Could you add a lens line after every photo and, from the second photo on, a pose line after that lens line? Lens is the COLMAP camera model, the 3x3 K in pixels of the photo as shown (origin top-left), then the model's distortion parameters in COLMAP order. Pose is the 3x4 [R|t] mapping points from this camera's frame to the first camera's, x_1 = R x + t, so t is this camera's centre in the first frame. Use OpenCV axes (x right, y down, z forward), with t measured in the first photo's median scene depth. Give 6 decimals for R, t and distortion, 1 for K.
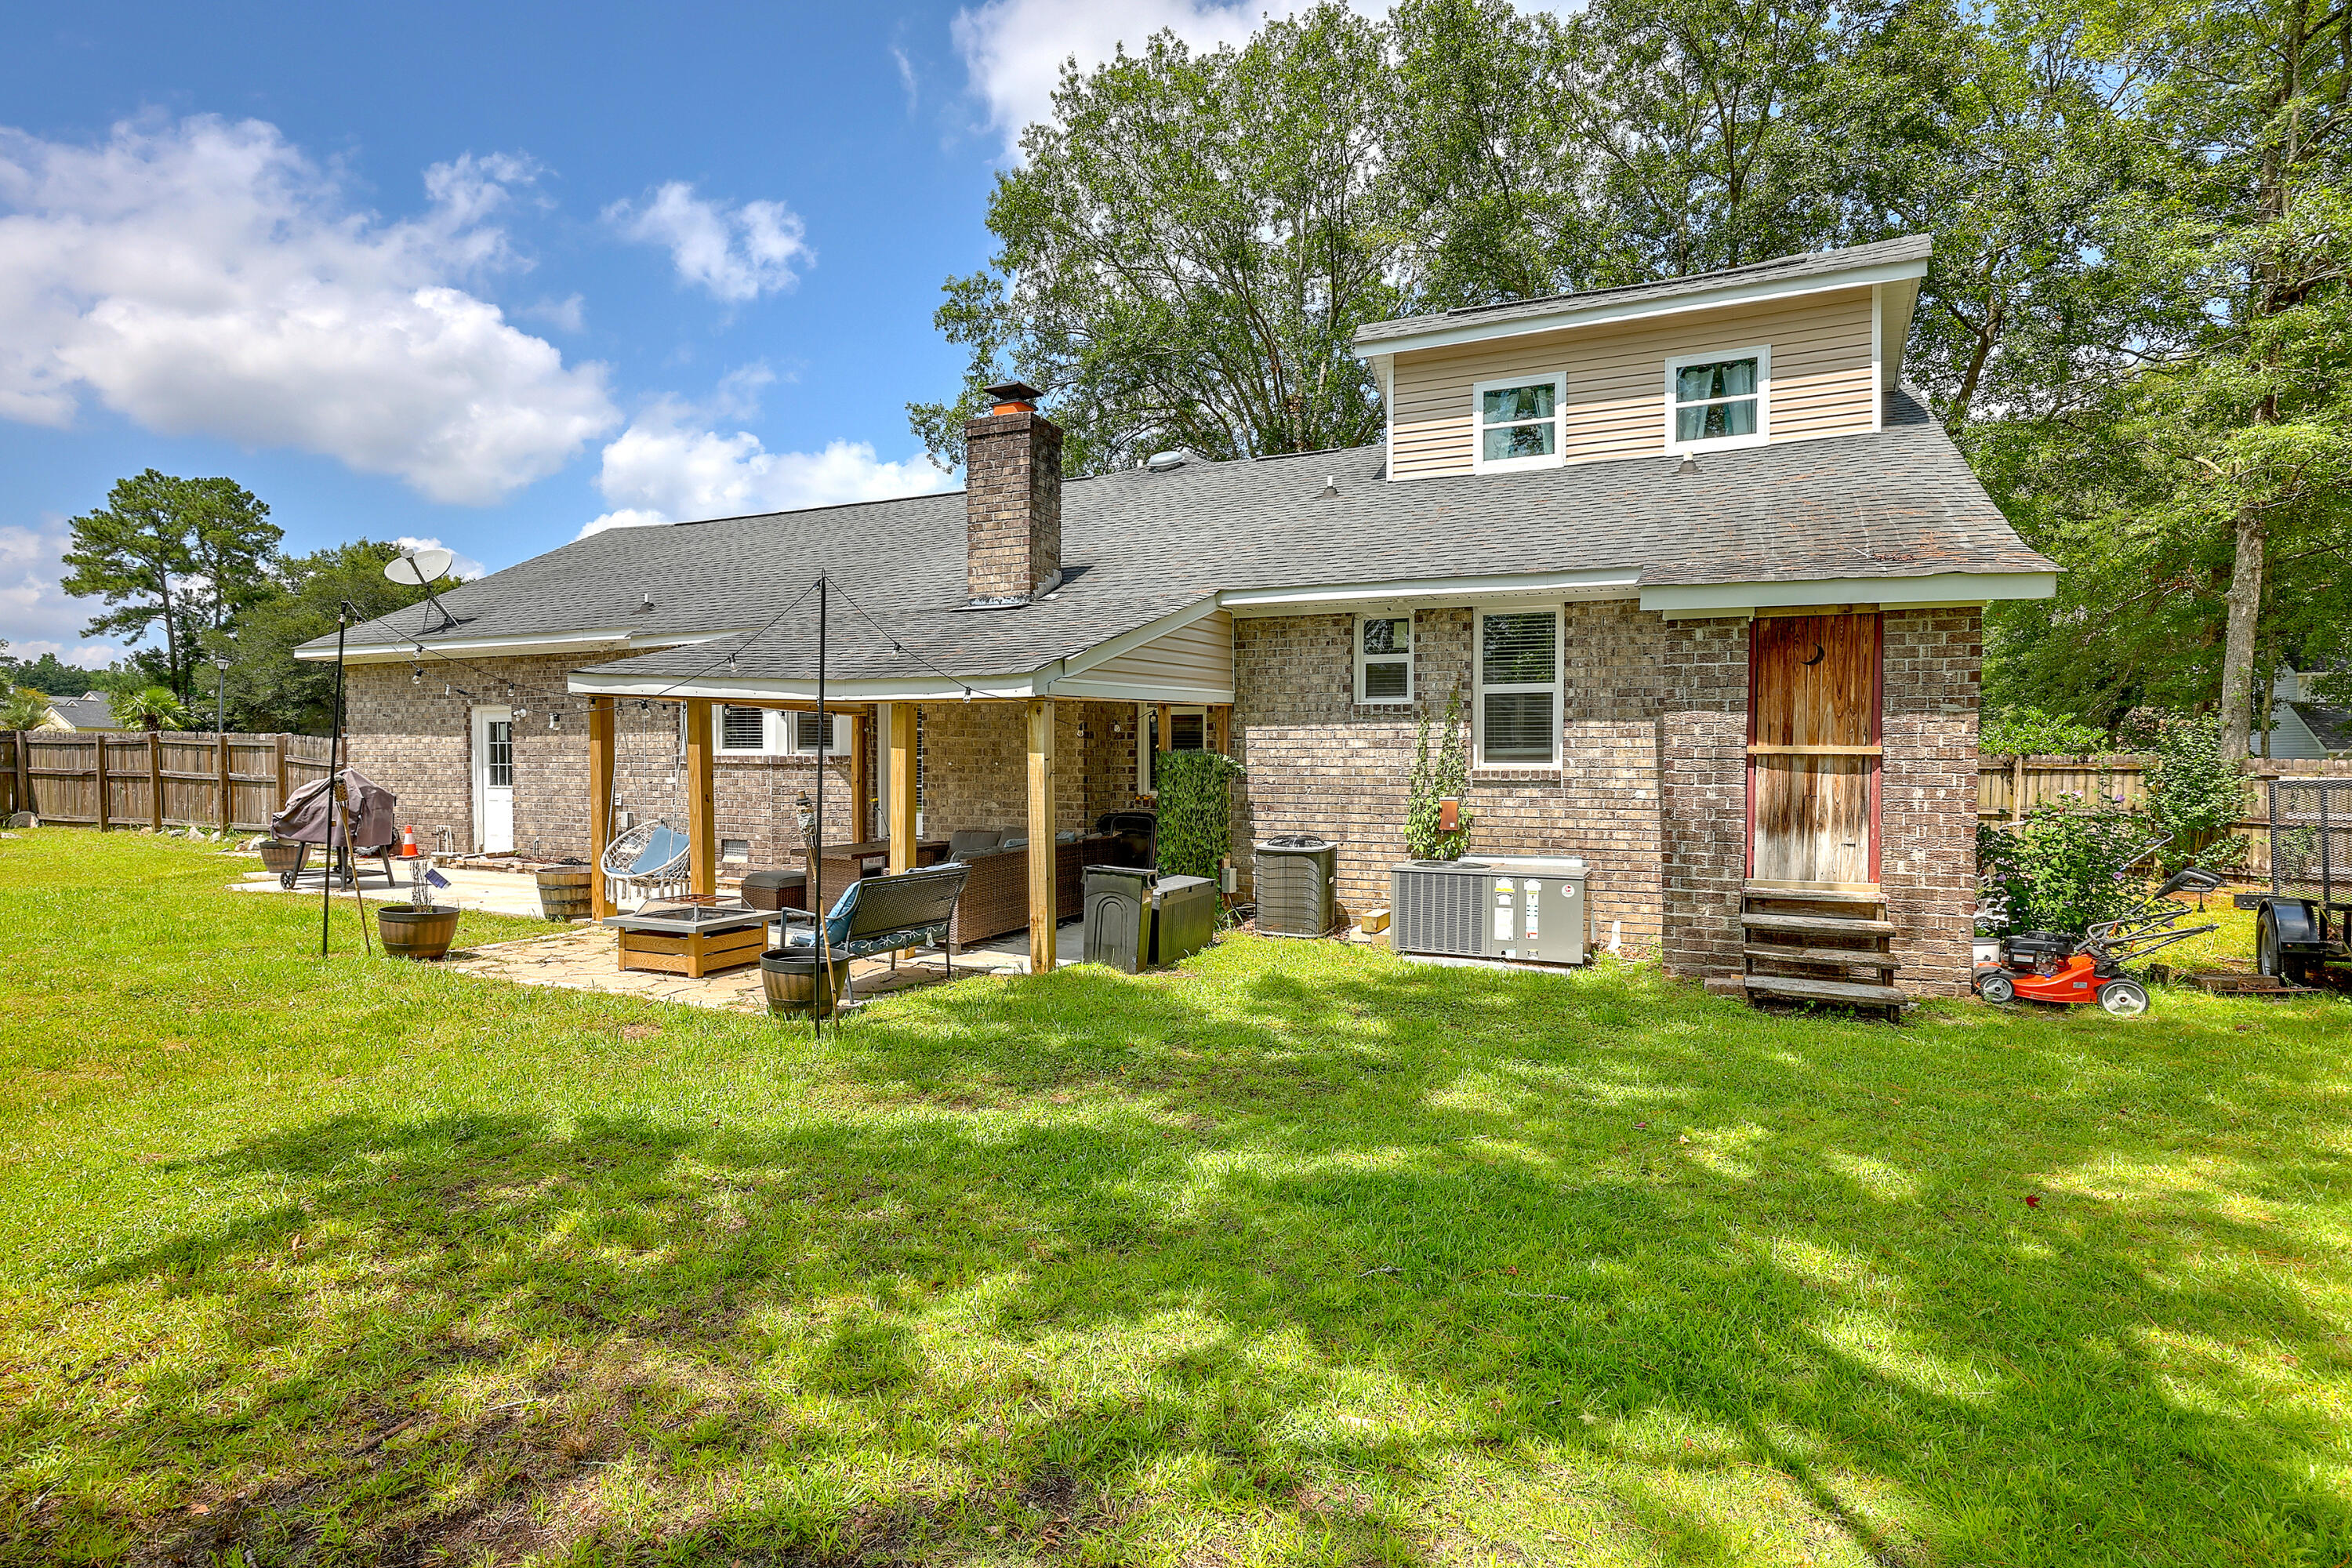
lens RADIAL K [[1170.7, 0, 1176.0], [0, 1170.7, 784.0], [0, 0, 1]] dist [0.000405, -0.000149]
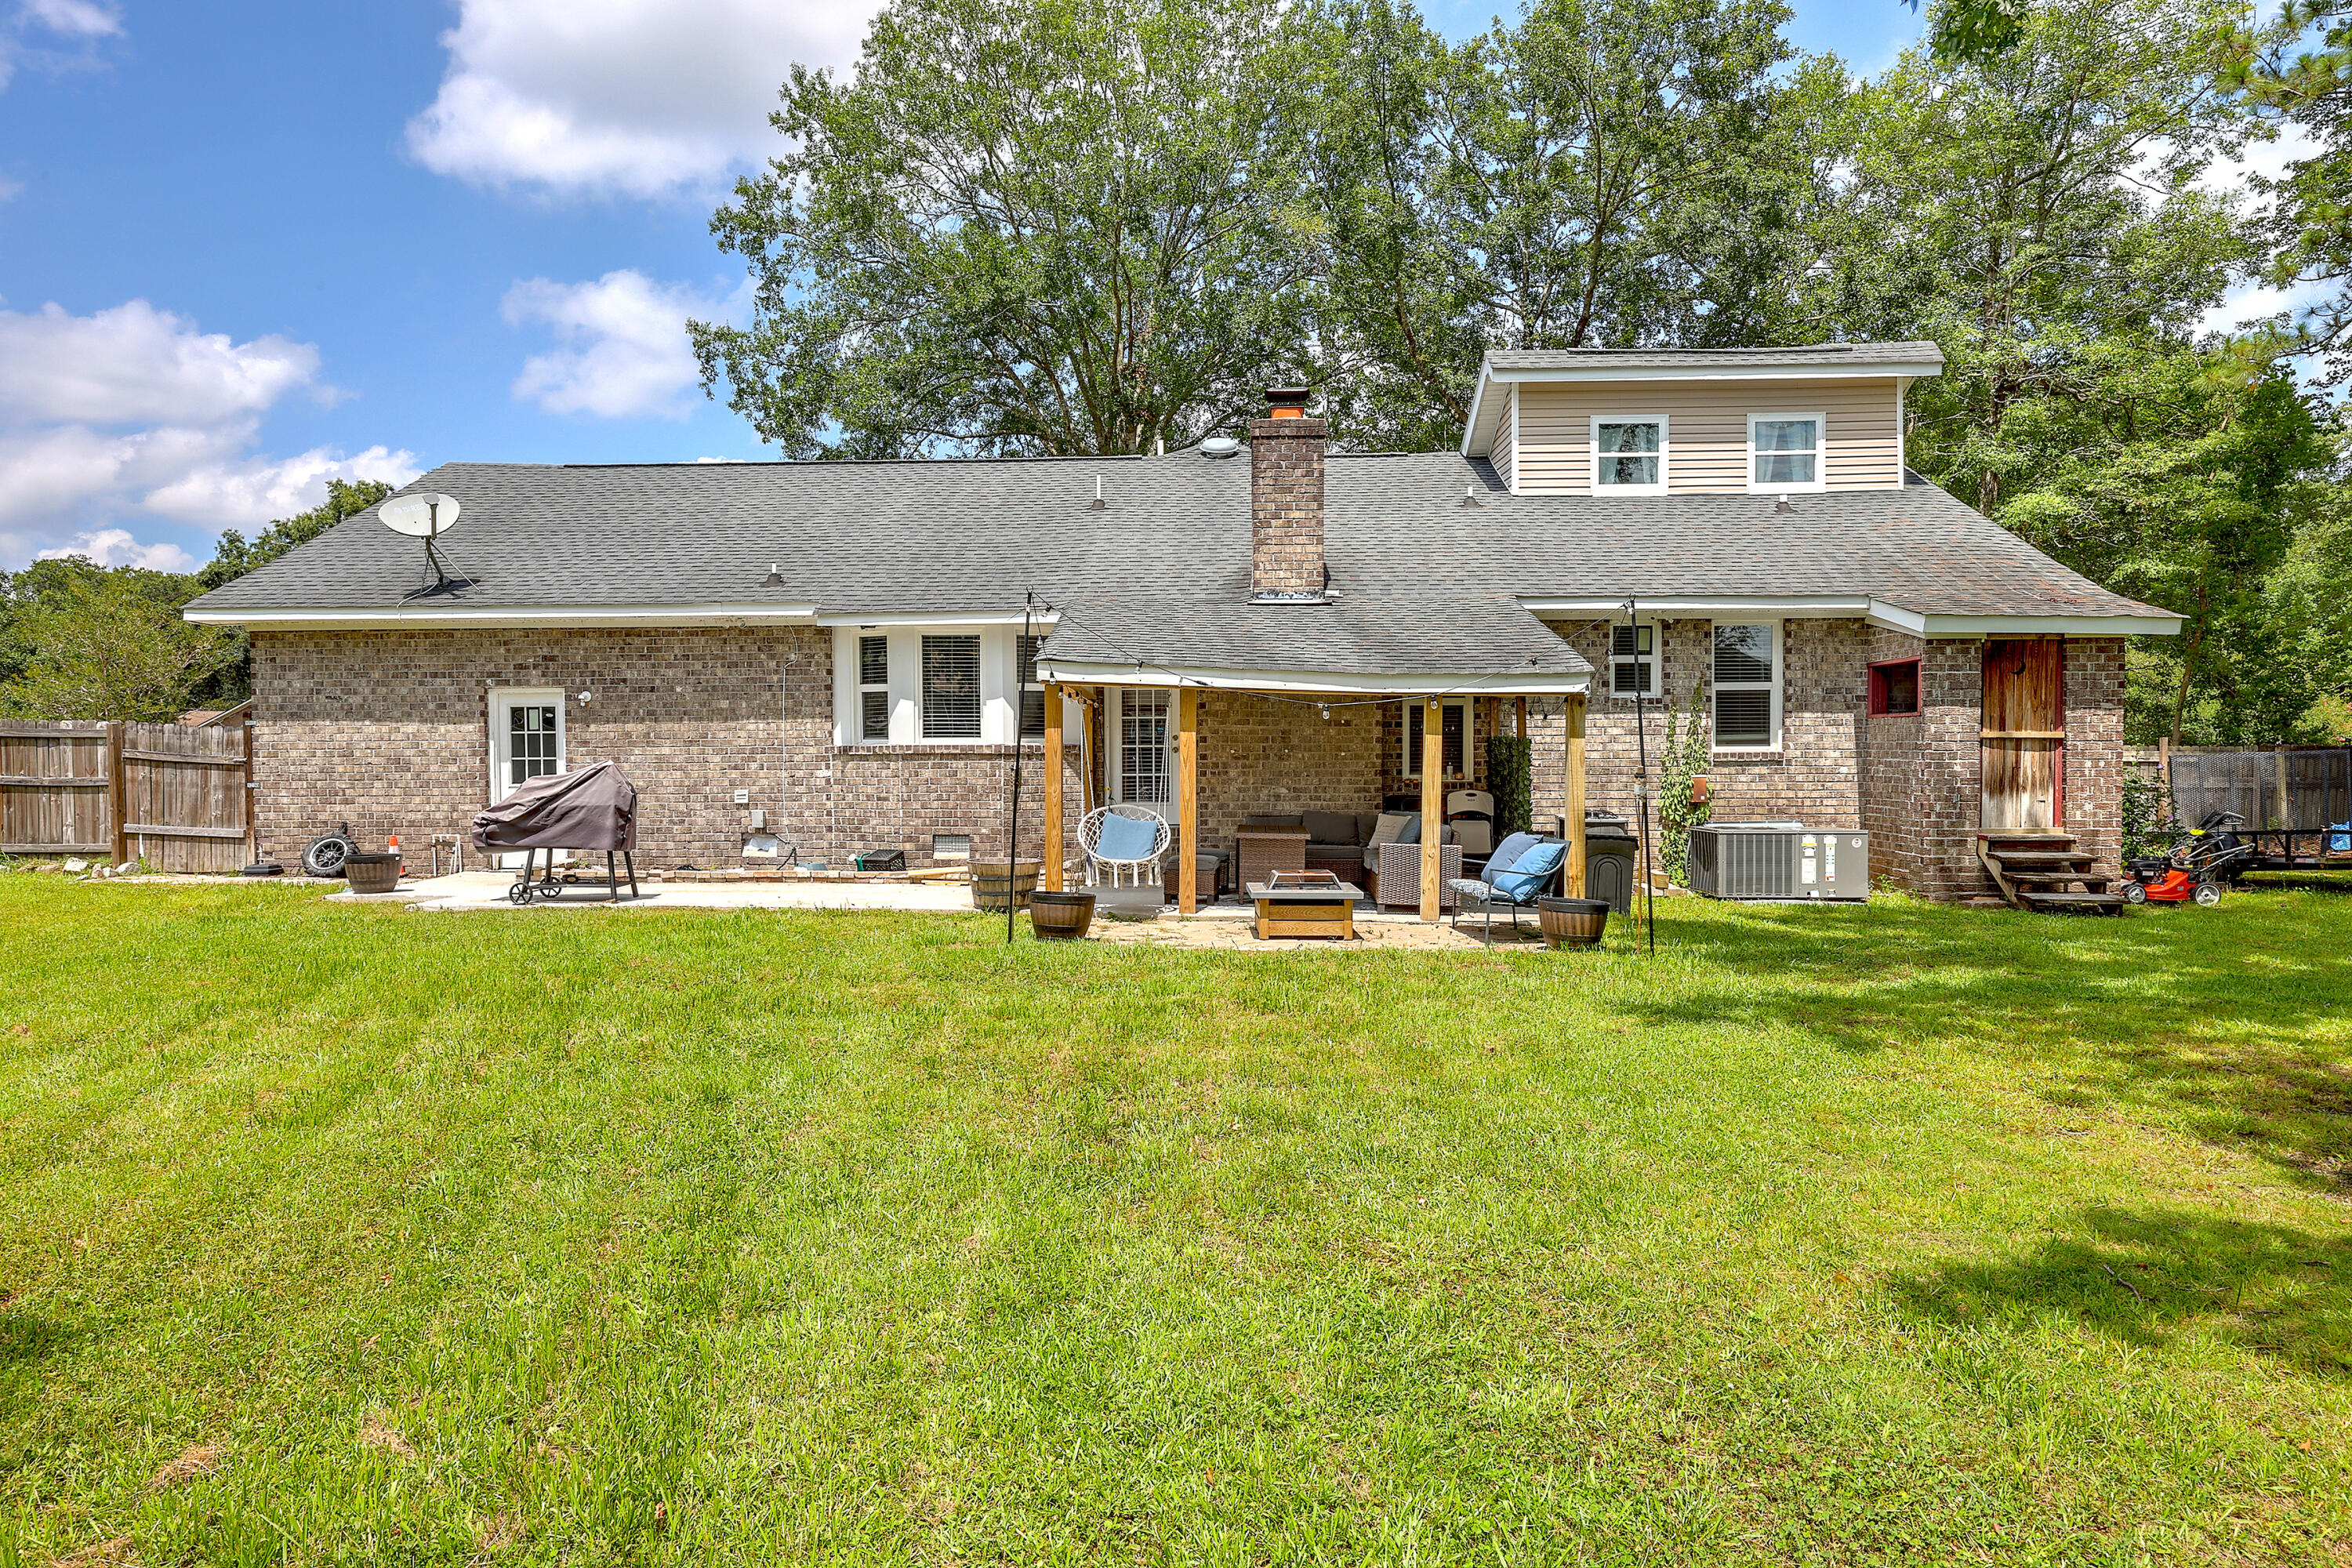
lens RADIAL K [[1407.2, 0, 1172.4], [0, 1407.2, 778.2], [0, 0, 1]] dist [0.002003, -0.000153]
pose [[0.924128, -0.013928, 0.381830, -0.823386], [0.015079, 0.999886, -0.000023, 0.006427], [-0.381786, 0.005779, 0.924233, -0.140047]]
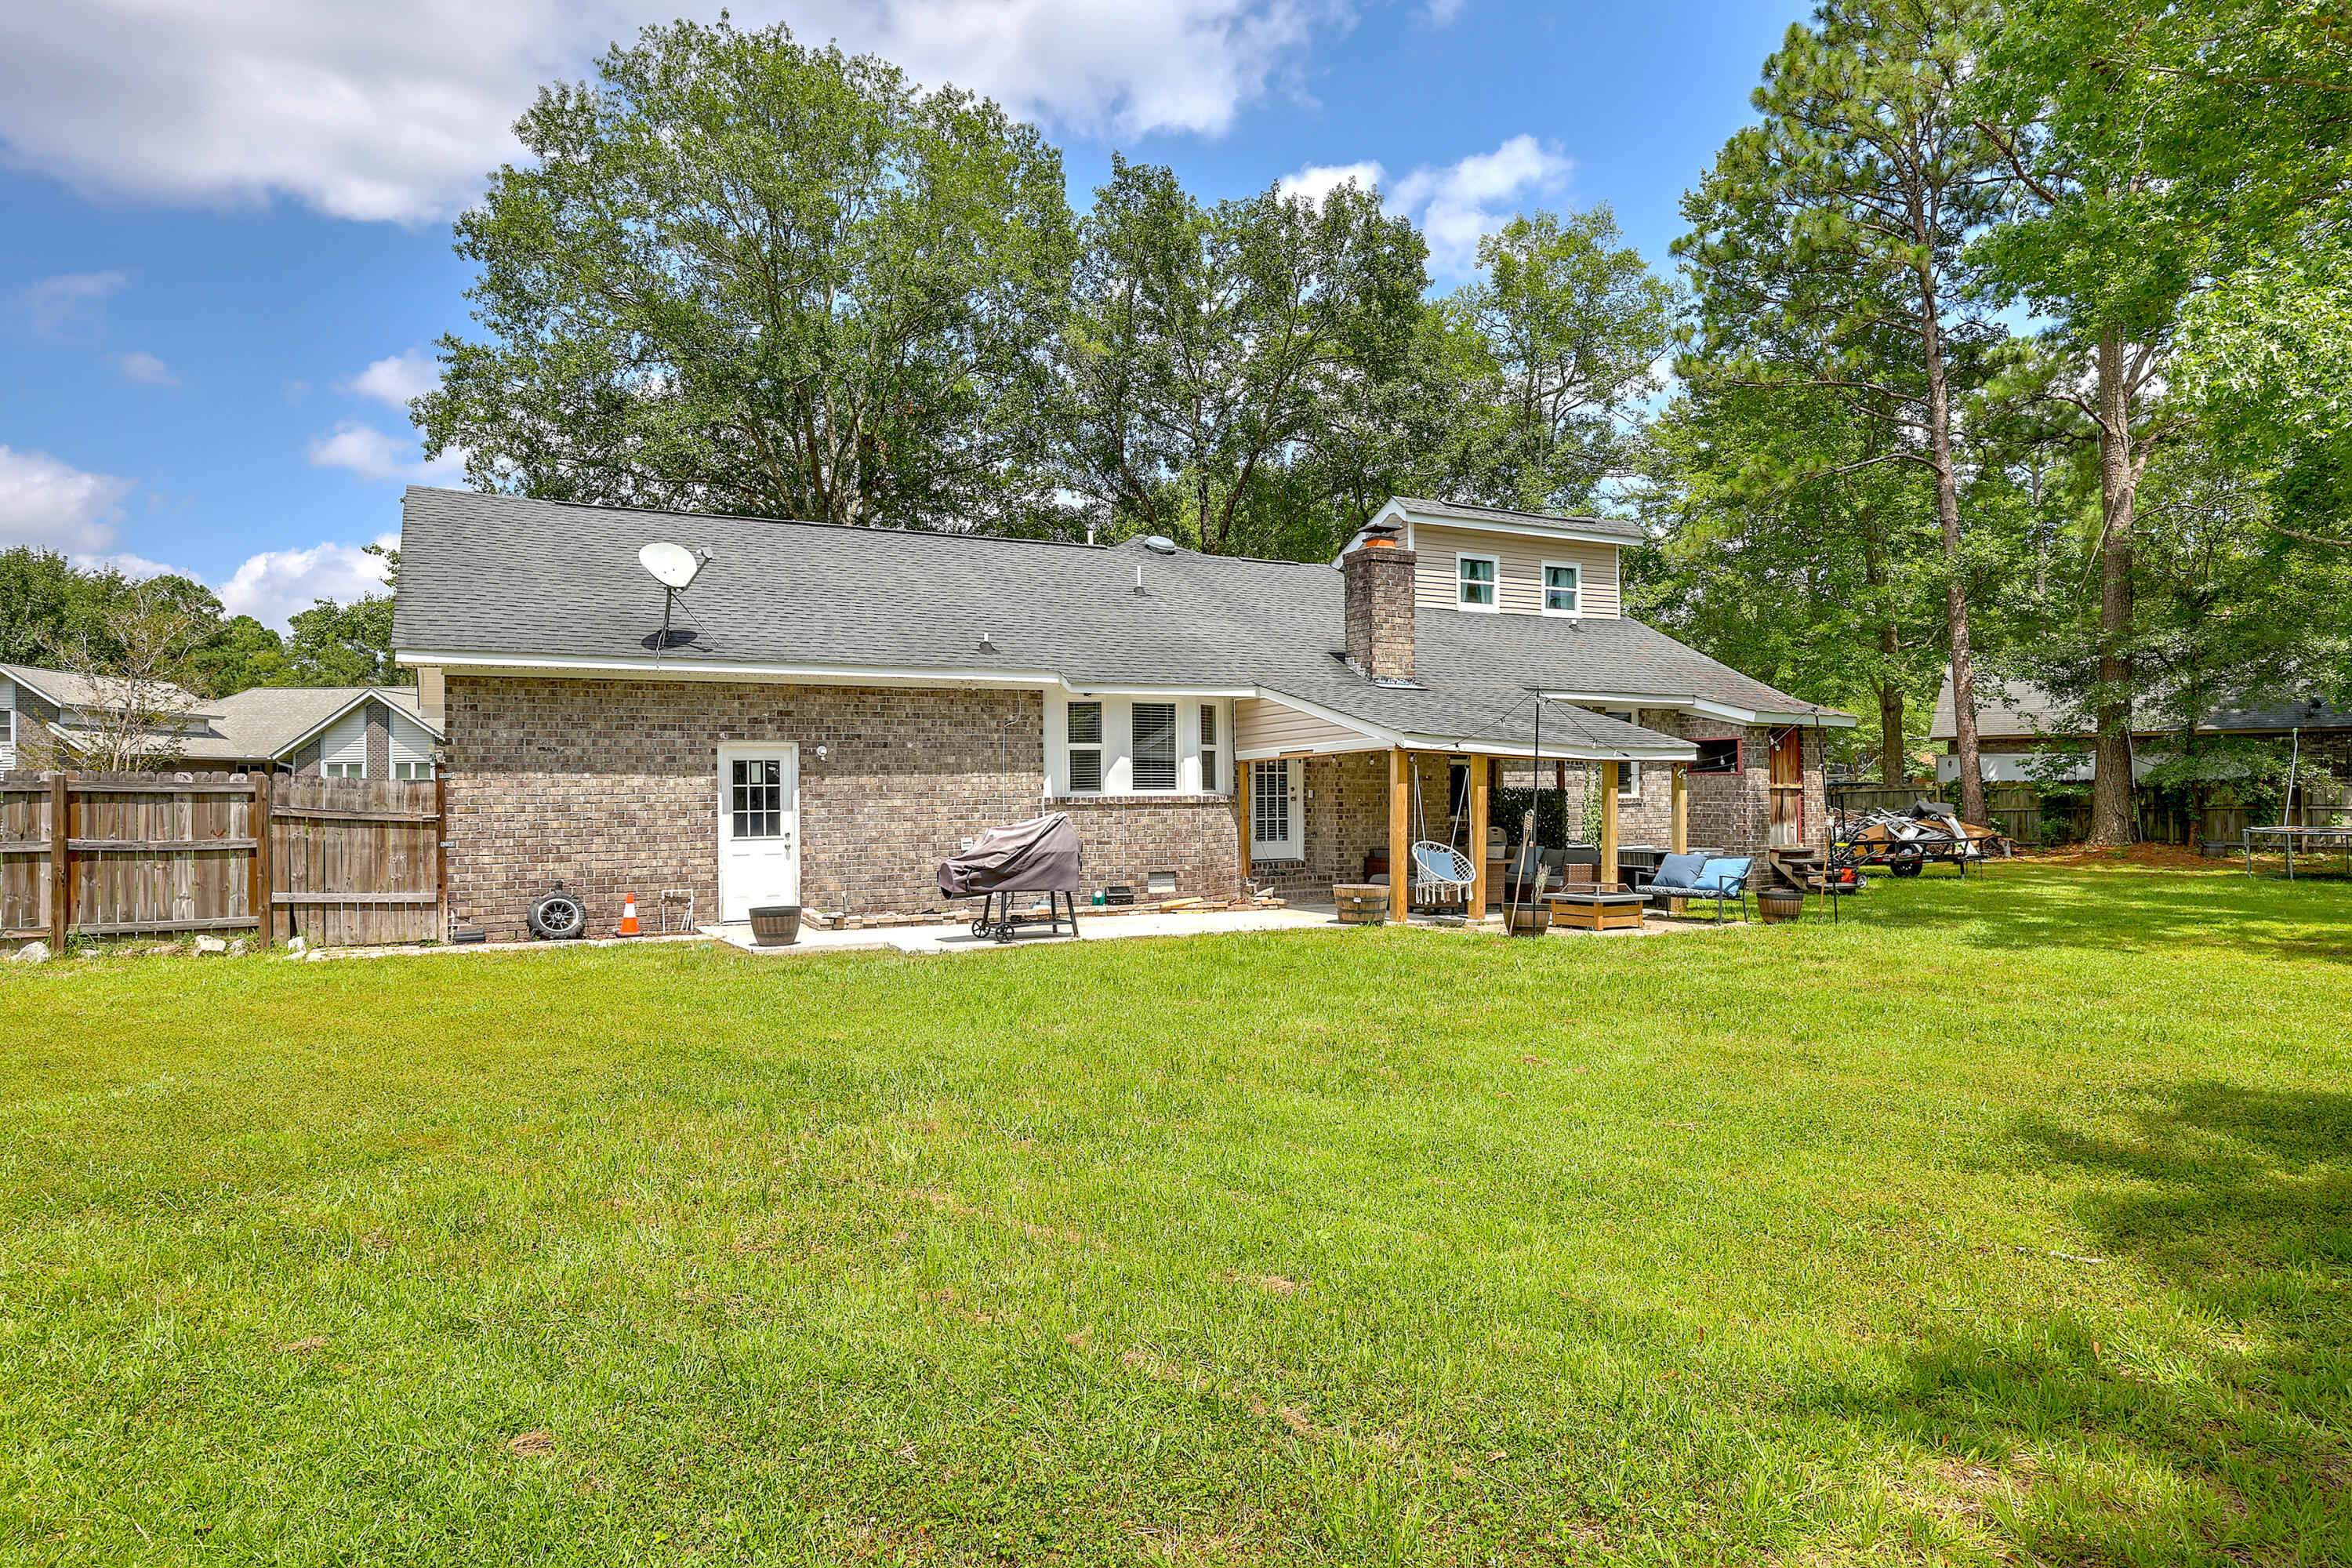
lens RADIAL K [[1355.3, 0, 1179.5], [0, 1355.3, 776.6], [0, 0, 1]] dist [0.002246, 0.000682]
pose [[0.606422, -0.000876, 0.795142, -1.777780], [0.026879, 0.999450, -0.019398, -0.022035], [-0.794688, 0.033136, 0.606113, 0.262709]]
